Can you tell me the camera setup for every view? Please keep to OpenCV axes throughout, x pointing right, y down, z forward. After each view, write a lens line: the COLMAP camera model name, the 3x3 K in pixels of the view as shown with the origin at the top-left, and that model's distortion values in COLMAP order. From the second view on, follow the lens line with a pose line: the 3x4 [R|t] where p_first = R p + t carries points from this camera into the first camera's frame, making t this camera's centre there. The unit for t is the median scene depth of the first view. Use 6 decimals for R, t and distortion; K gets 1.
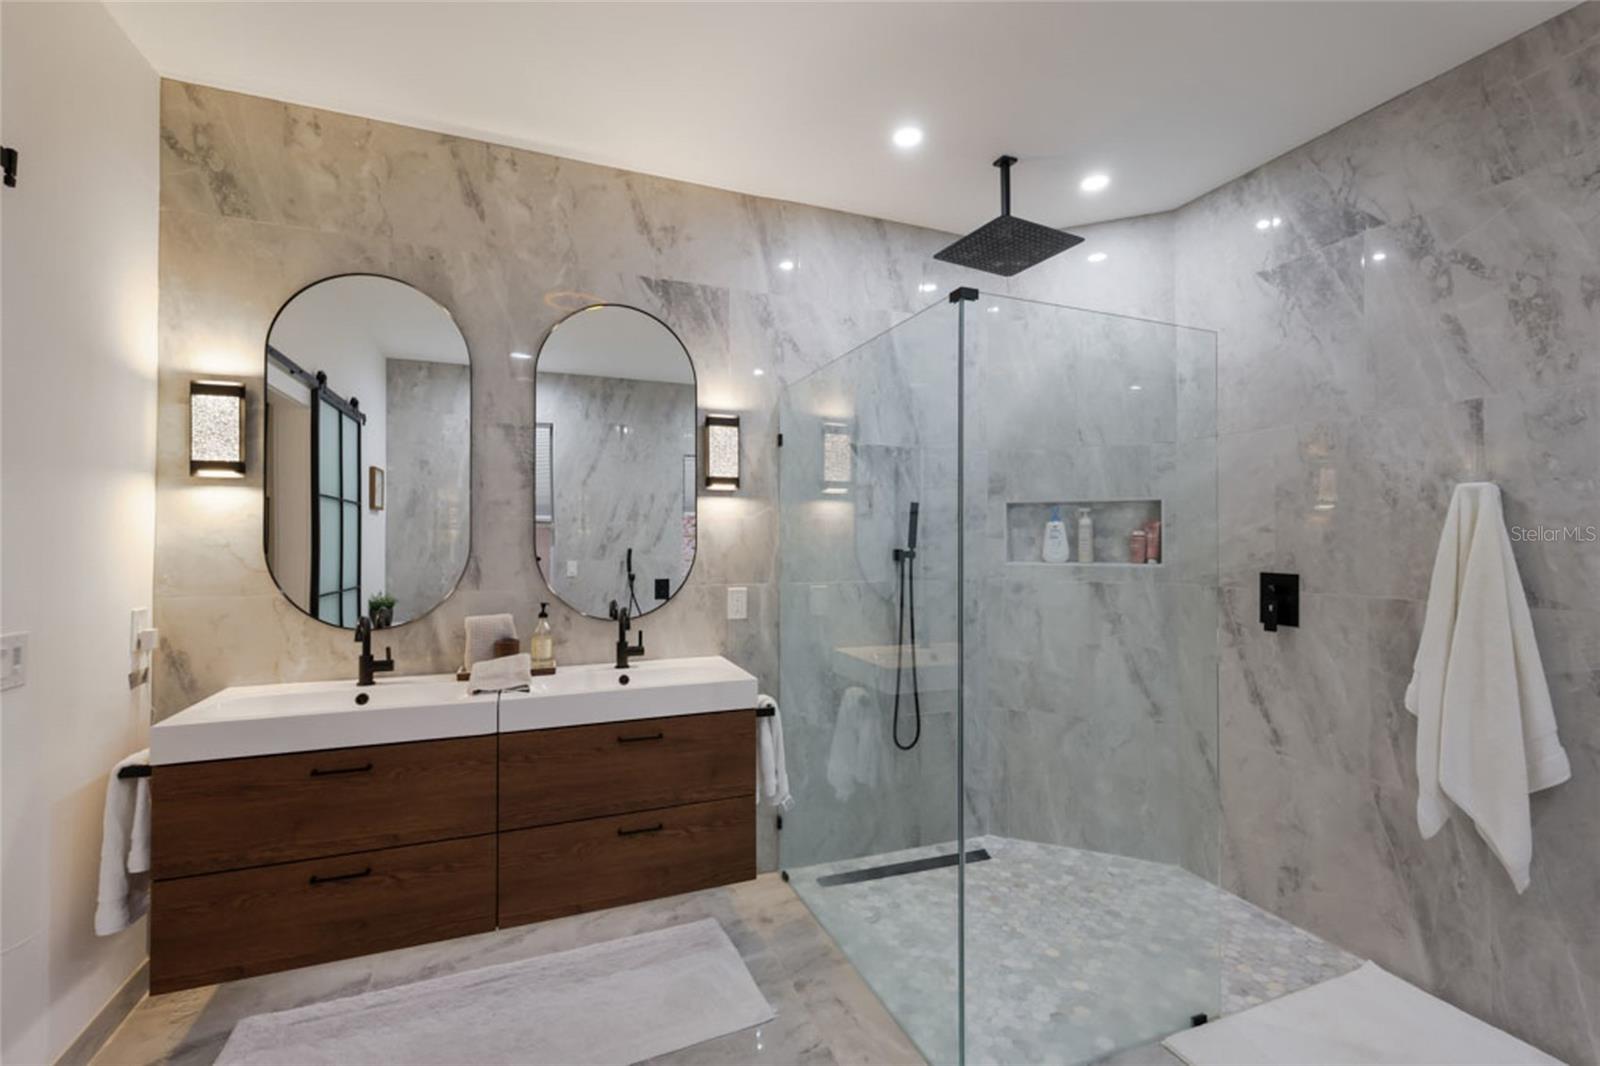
lens RADIAL K [[690.0, 0, 797.1], [0, 690.0, 529.7], [0, 0, 1]] dist [0.002125, 0.000336]
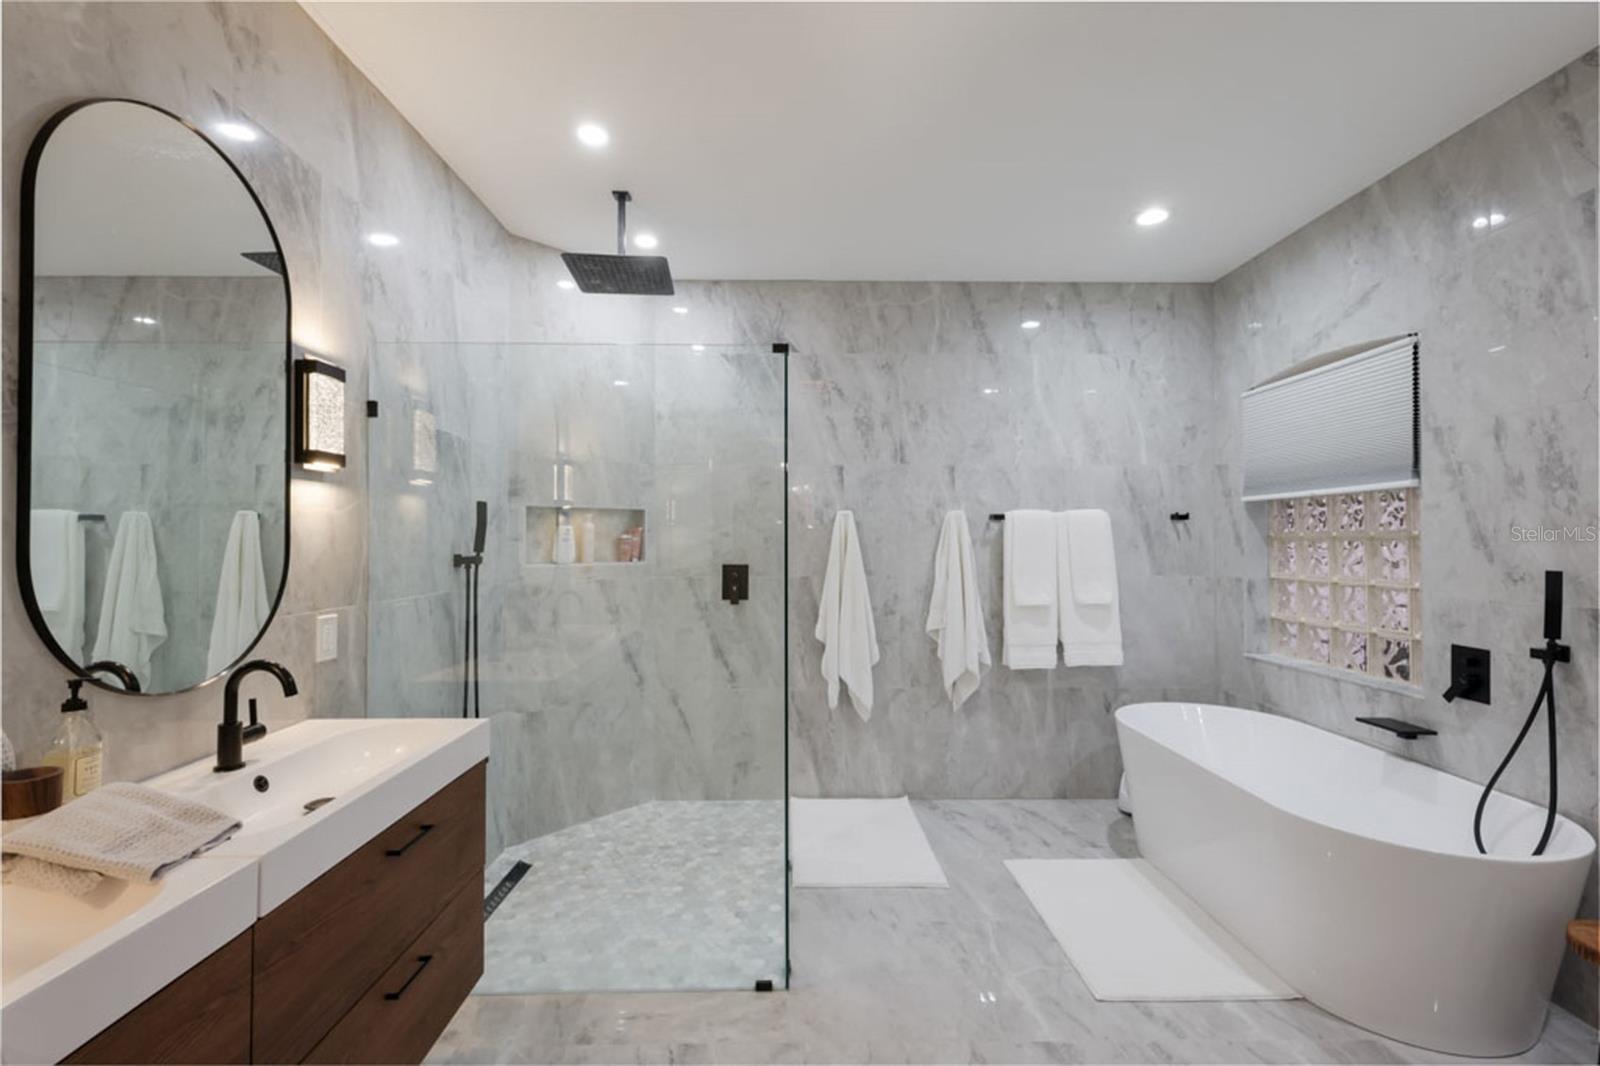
lens RADIAL K [[697.1, 0, 797.7], [0, 697.1, 530.8], [0, 0, 1]] dist [0.001778, 0.000123]
pose [[0.351751, 0.010902, 0.936030, -0.580758], [-0.009355, 0.999923, -0.008131, 0.002041], [-0.936047, -0.005897, 0.351826, 0.324972]]
